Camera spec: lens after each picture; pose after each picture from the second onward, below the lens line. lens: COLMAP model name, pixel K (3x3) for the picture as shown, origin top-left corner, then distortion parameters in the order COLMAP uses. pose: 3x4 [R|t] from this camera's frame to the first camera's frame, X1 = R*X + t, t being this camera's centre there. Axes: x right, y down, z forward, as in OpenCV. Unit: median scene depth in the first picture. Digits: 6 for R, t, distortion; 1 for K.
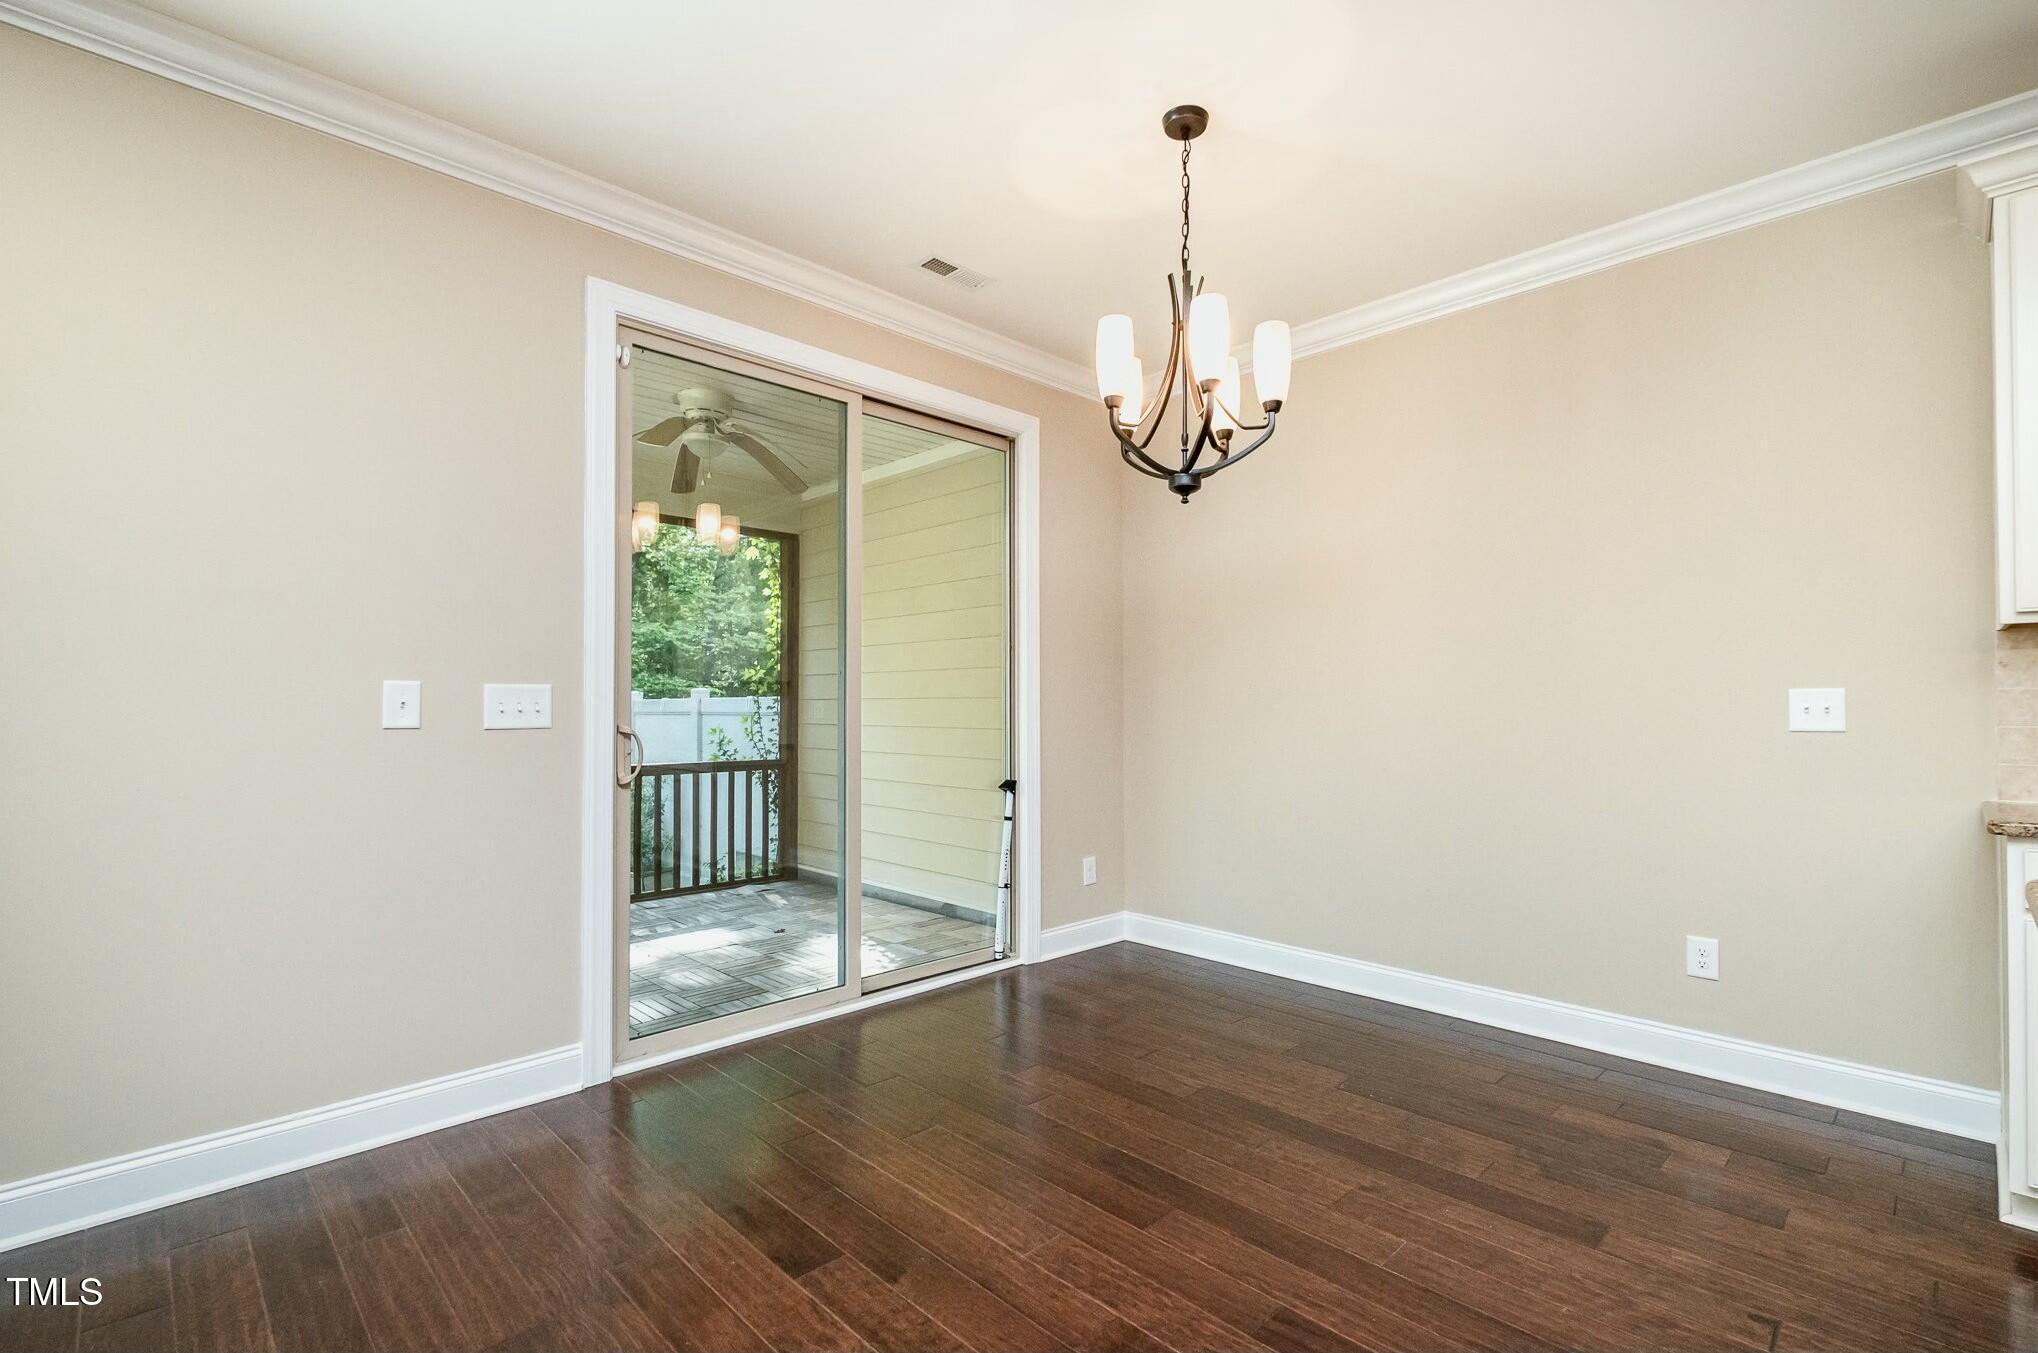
lens RADIAL K [[907.7, 0, 1045.3], [0, 907.7, 692.6], [0, 0, 1]] dist [-0.004111, -0.001795]
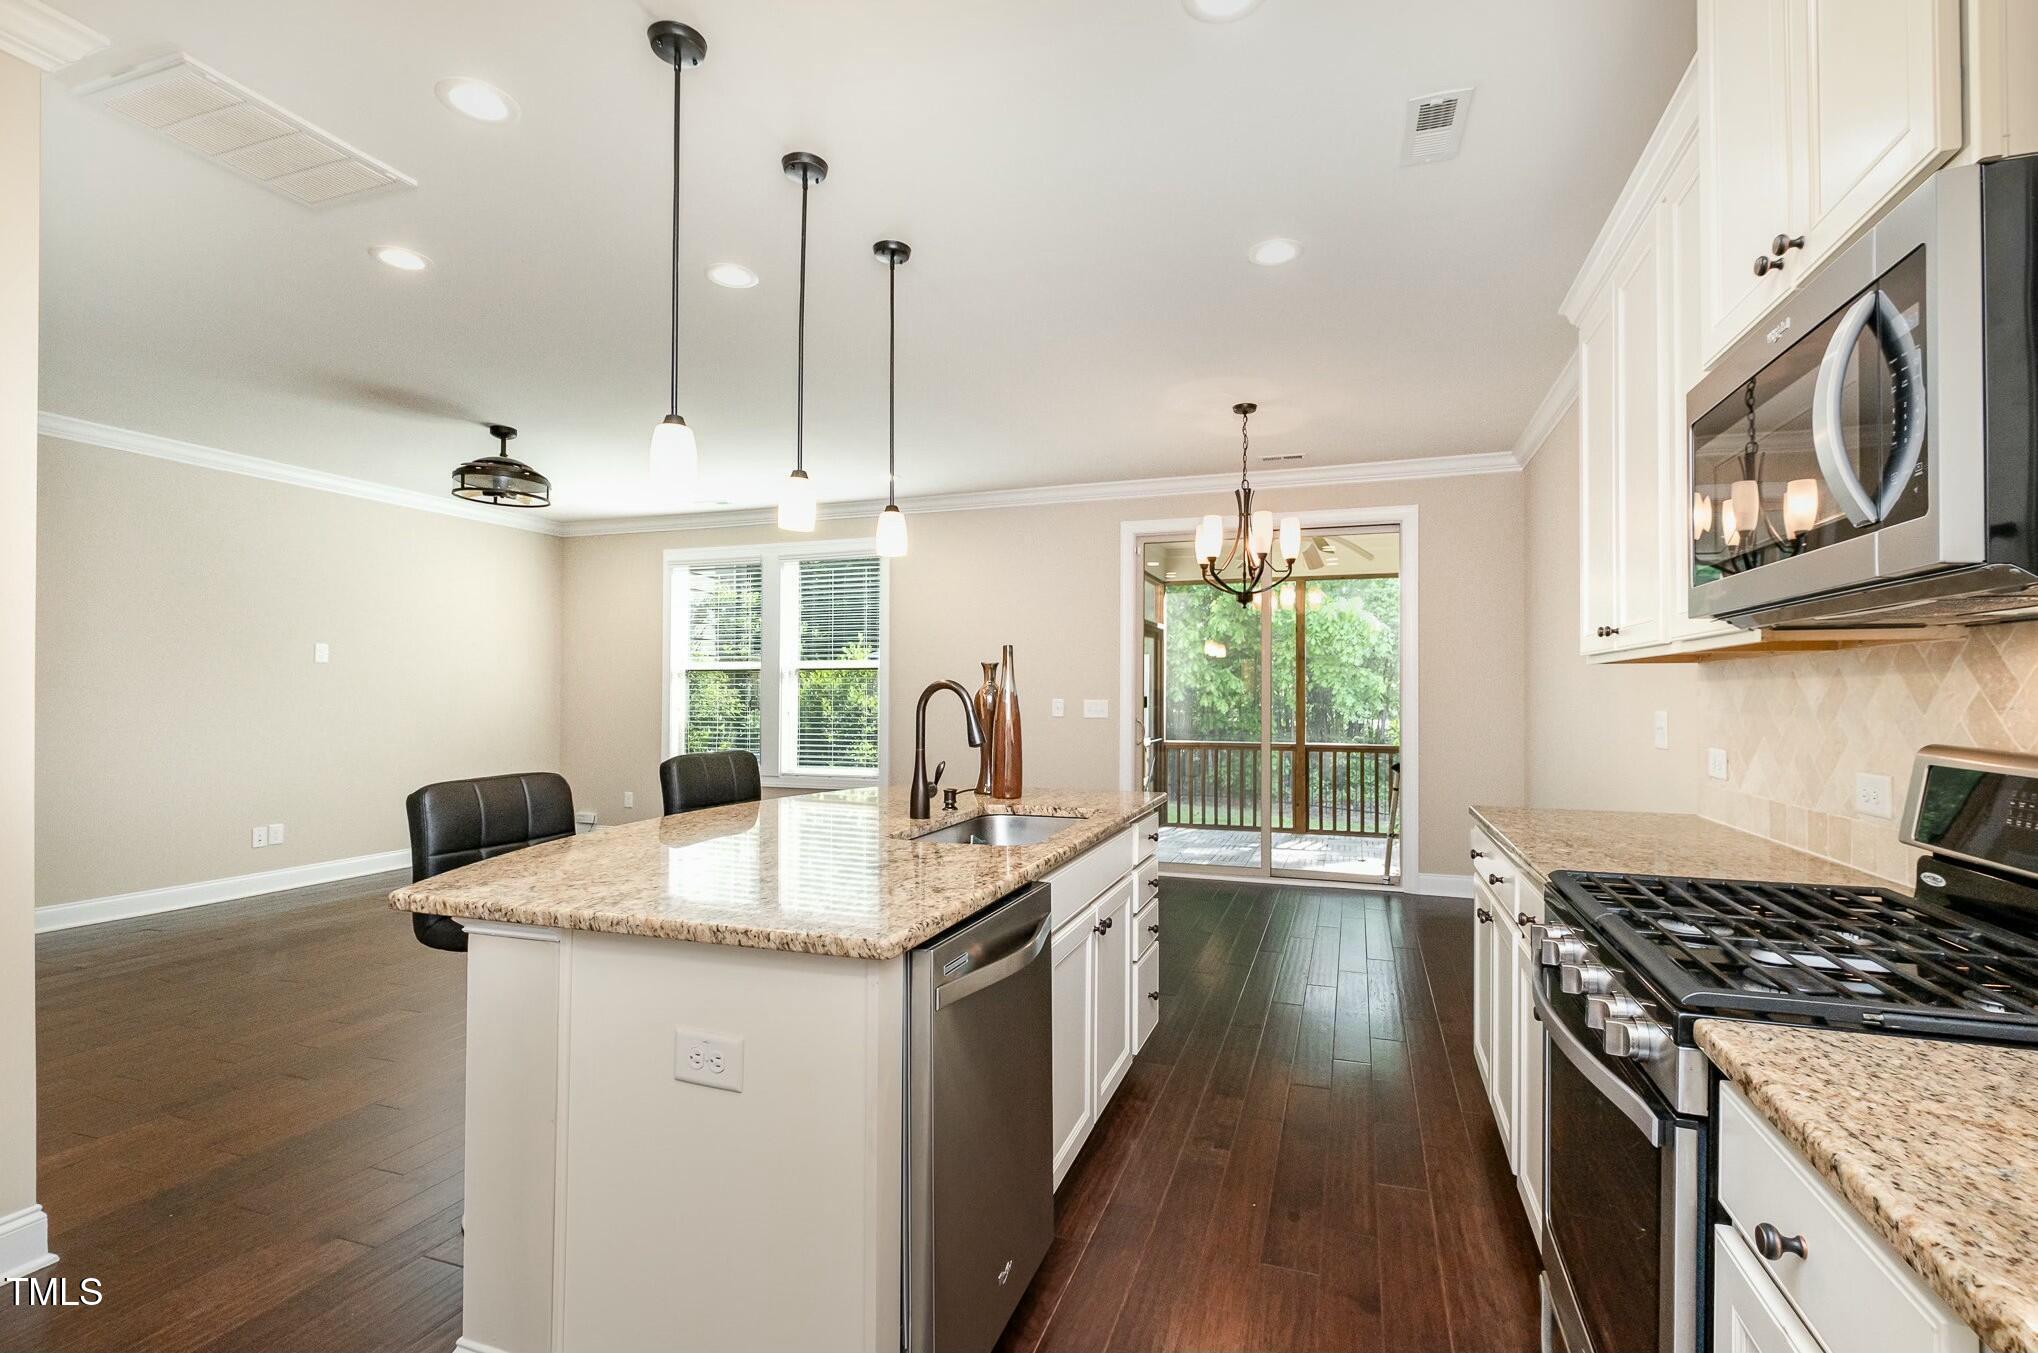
lens RADIAL K [[929.7, 0, 1031.5], [0, 929.7, 689.3], [0, 0, 1]] dist [0.004906, 0.000116]
pose [[0.421929, -0.003401, -0.906623, 1.575468], [0.008291, 0.999966, 0.000108, -0.040630], [0.906591, -0.007563, 0.421943, -0.206448]]
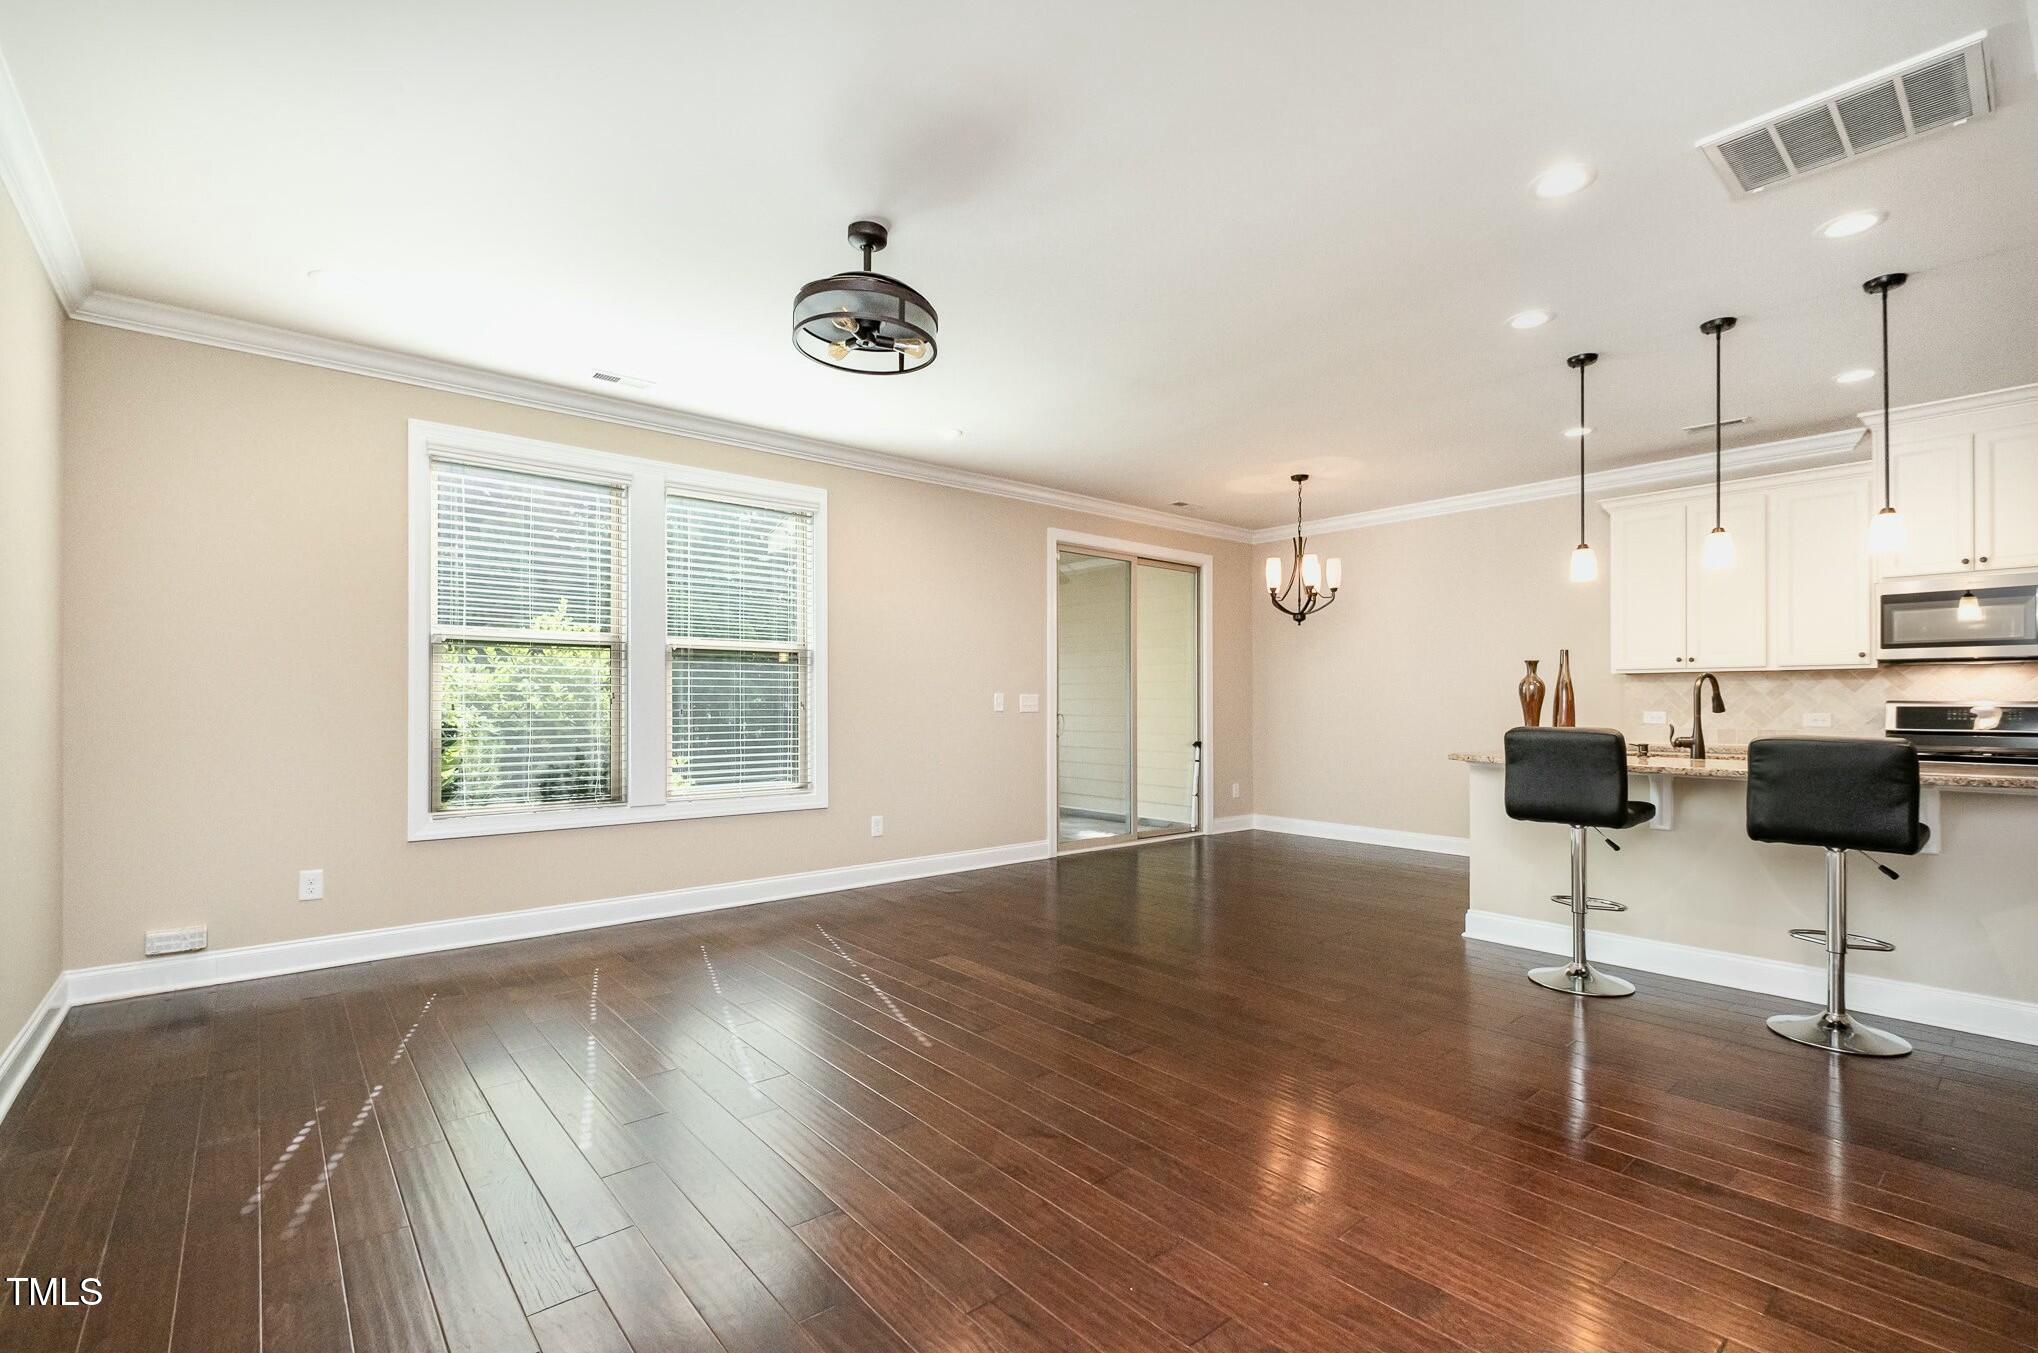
lens RADIAL K [[907.7, 0, 1032.4], [0, 907.7, 691.7], [0, 0, 1]] dist [-0.004111, -0.001795]
pose [[0.996756, 0.001624, -0.080470, -0.360141], [-0.001570, 0.999998, 0.000731, -0.018130], [0.080471, -0.000603, 0.996757, -1.490474]]
